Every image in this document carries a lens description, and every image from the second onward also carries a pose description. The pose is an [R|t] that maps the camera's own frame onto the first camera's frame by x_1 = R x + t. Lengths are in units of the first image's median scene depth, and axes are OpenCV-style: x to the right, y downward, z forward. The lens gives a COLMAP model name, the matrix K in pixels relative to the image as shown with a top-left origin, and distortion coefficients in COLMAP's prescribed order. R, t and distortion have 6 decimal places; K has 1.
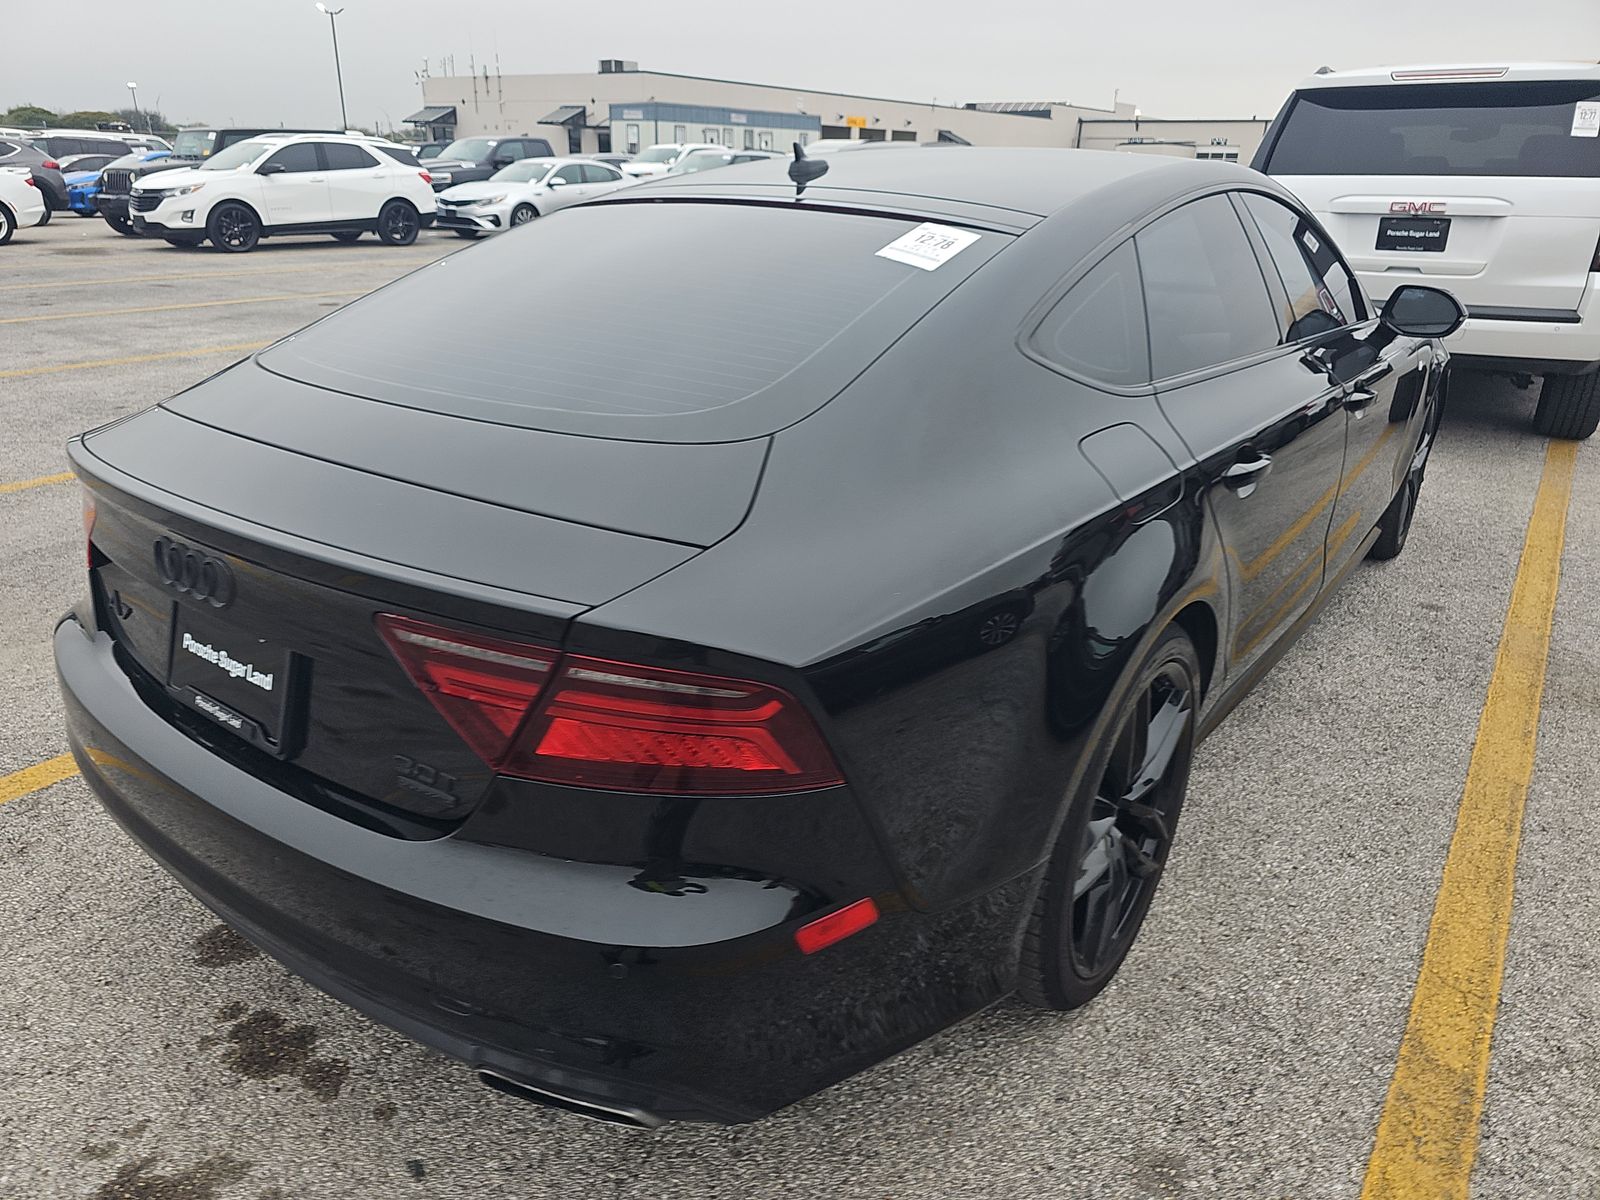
lens RADIAL K [[1078.2, 0, 779.5], [0, 1078.2, 570.5], [0, 0, 1]] dist [0.053225, -0.047292]
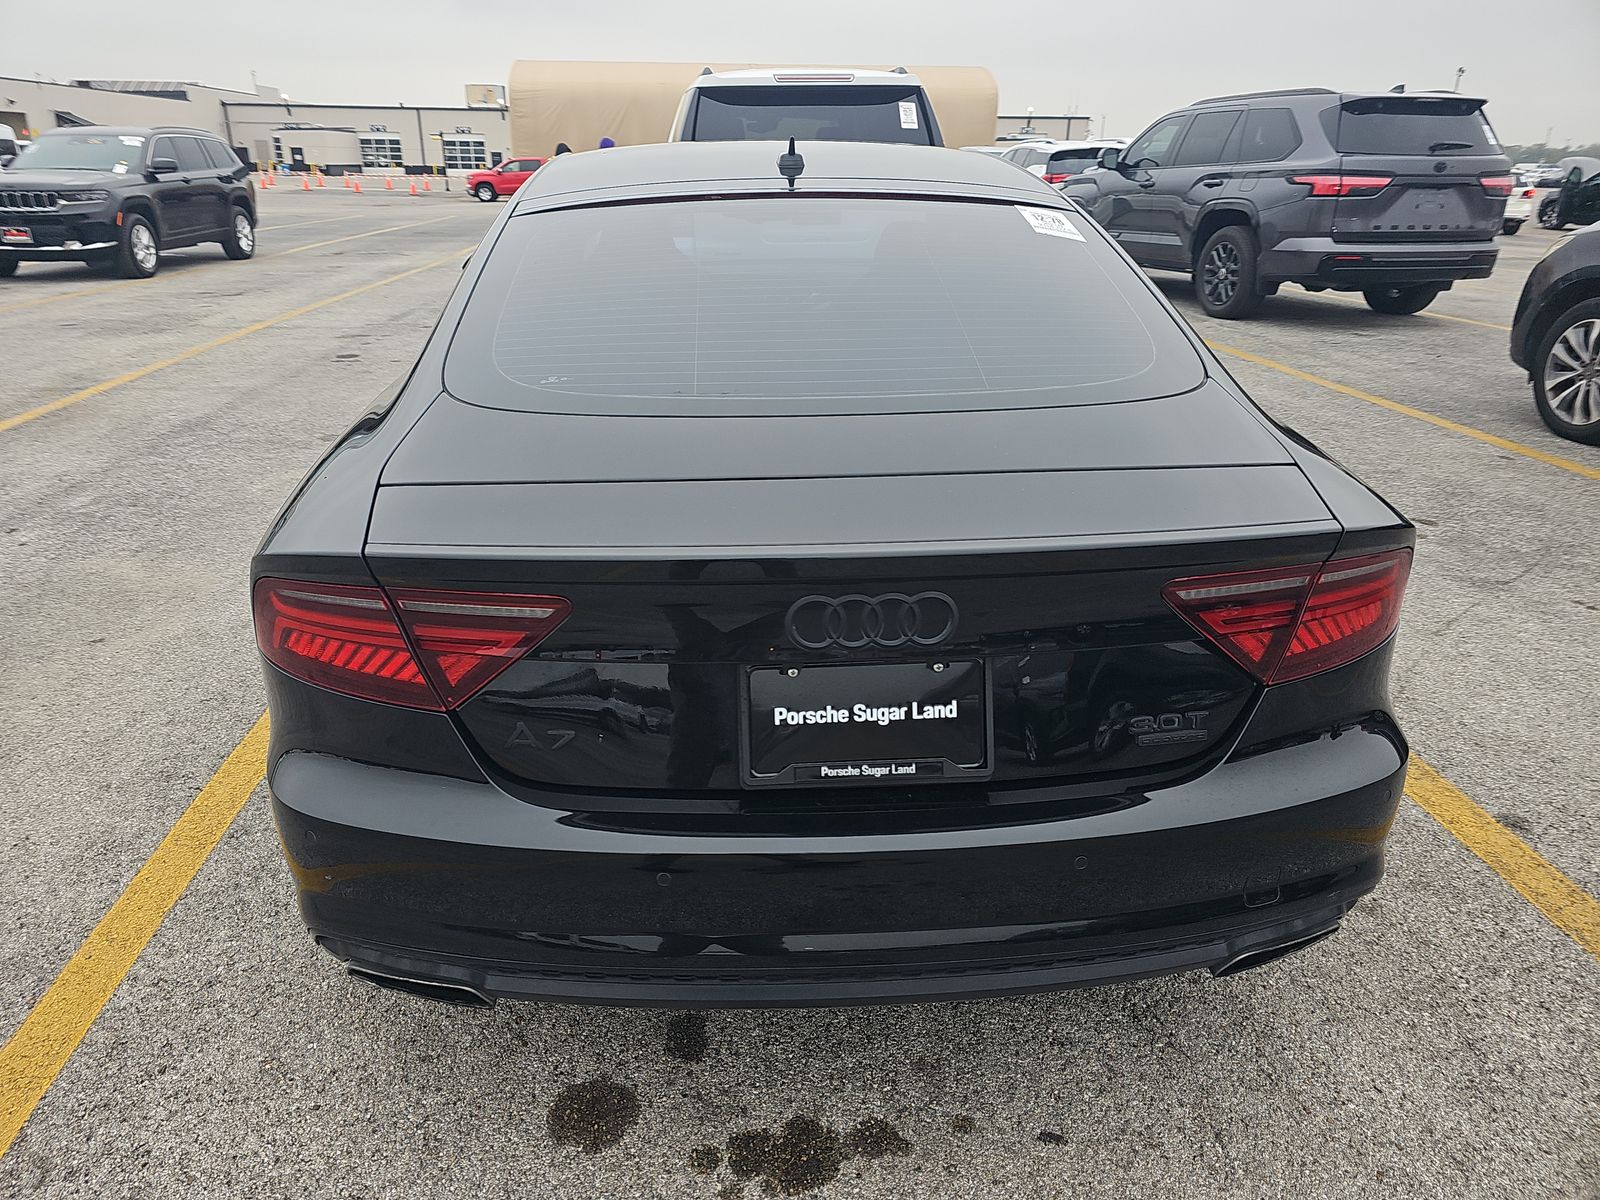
lens RADIAL K [[1074.3, 0, 774.9], [0, 1074.3, 555.5], [0, 0, 1]] dist [0.057155, -0.045908]
pose [[0.756796, -0.240590, 0.607764, -0.818830], [0.240424, 0.967074, 0.083447, -0.104949], [-0.607829, 0.082968, 0.789721, 0.242682]]
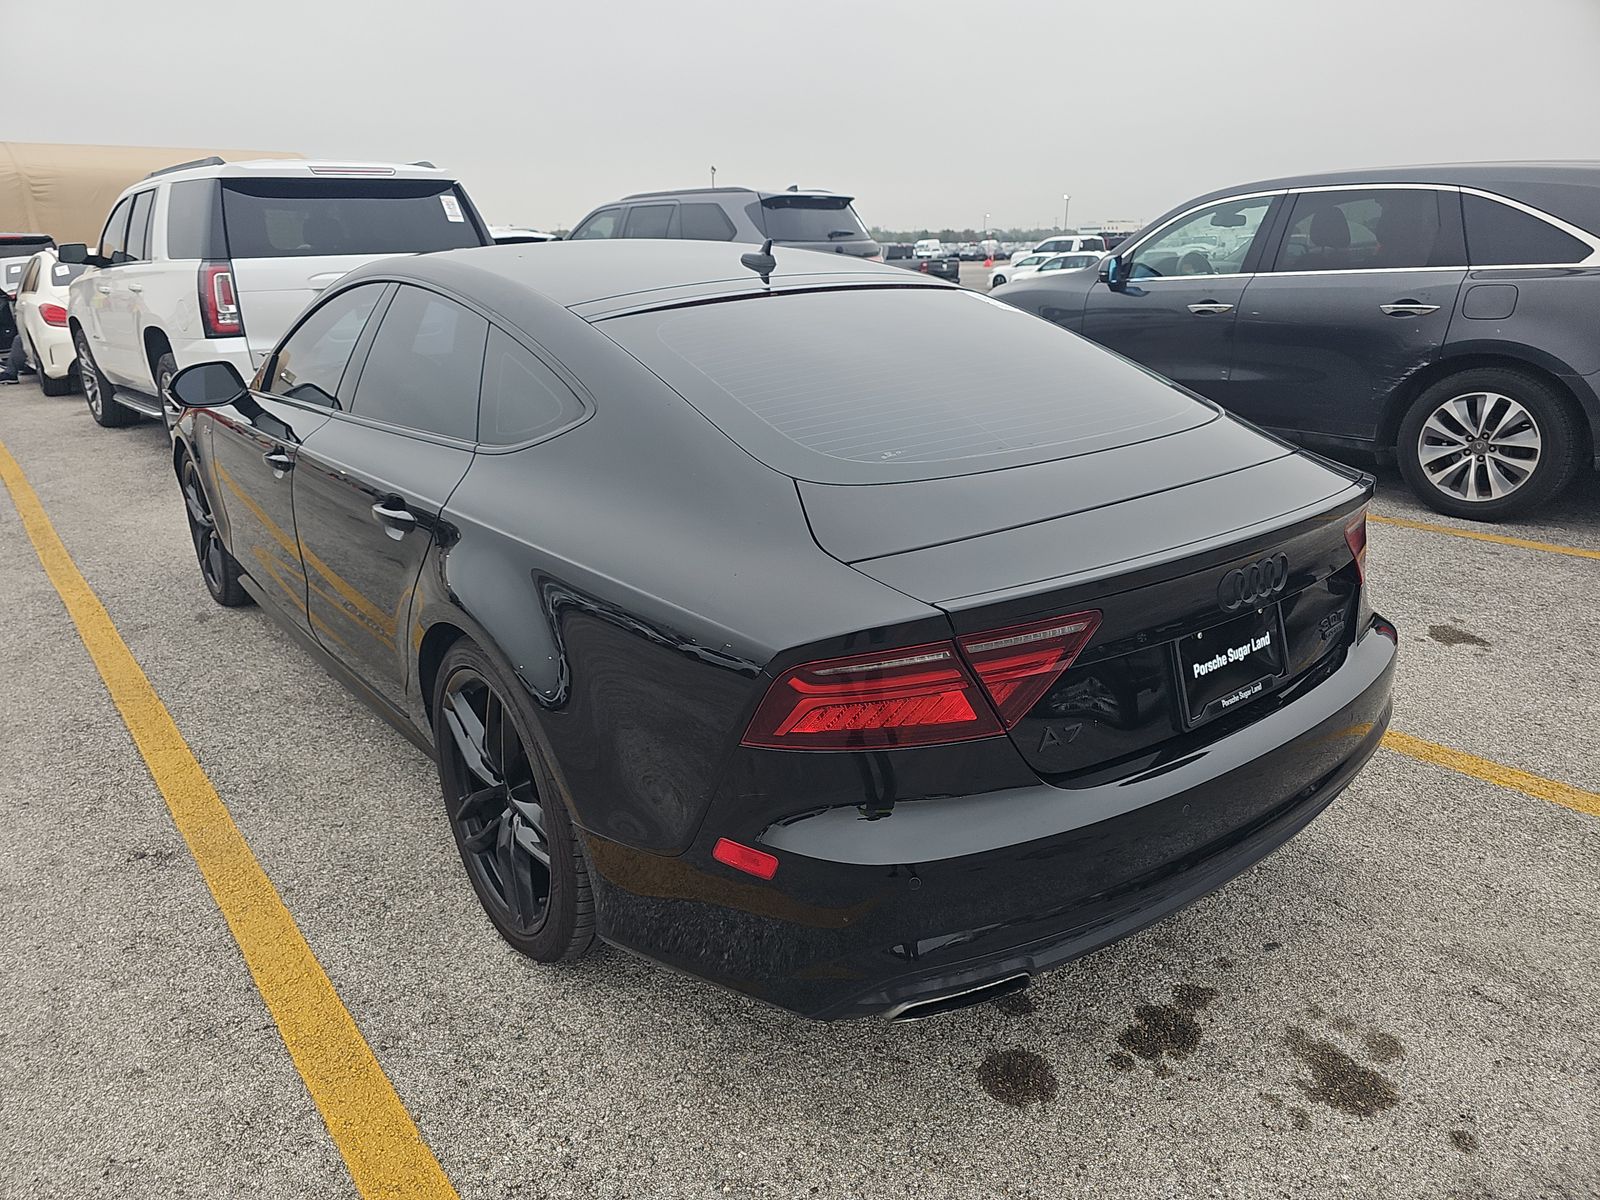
lens RADIAL K [[1078.2, 0, 779.5], [0, 1078.2, 570.5], [0, 0, 1]] dist [0.053225, -0.047292]
pose [[0.258465, -0.305467, 0.916453, -1.326577], [0.360450, 0.910670, 0.201883, -0.335194], [-0.896254, 0.278156, 0.345482, 0.760283]]
